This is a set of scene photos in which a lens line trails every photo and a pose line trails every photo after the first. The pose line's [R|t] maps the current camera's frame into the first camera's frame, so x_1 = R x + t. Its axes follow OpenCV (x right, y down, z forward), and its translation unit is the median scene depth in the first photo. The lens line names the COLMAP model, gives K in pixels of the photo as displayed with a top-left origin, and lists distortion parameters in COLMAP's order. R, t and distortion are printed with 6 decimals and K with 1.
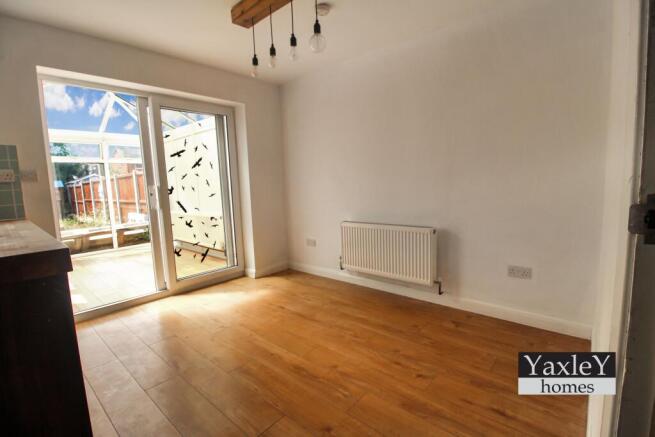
lens RADIAL K [[312.4, 0, 324.6], [0, 312.4, 216.0], [0, 0, 1]] dist [-0.006147, -0.000856]
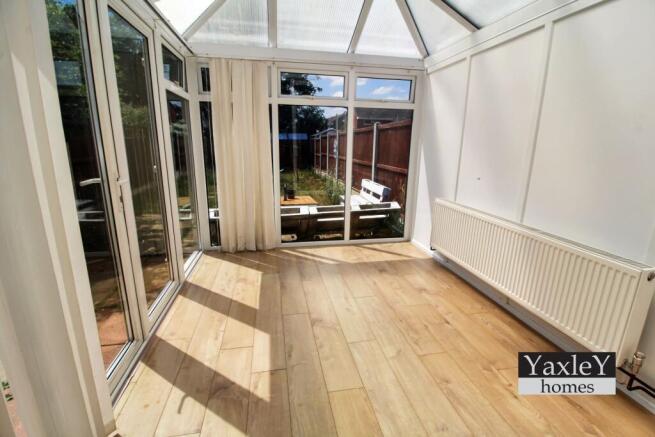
lens RADIAL K [[312.4, 0, 328.2], [0, 312.4, 220.4], [0, 0, 1]] dist [-0.006147, -0.000856]
pose [[0.800117, 0.189084, -0.569263, -0.165872], [-0.105889, 0.978637, 0.176229, -0.026704], [0.590424, -0.080725, 0.803046, 0.222016]]
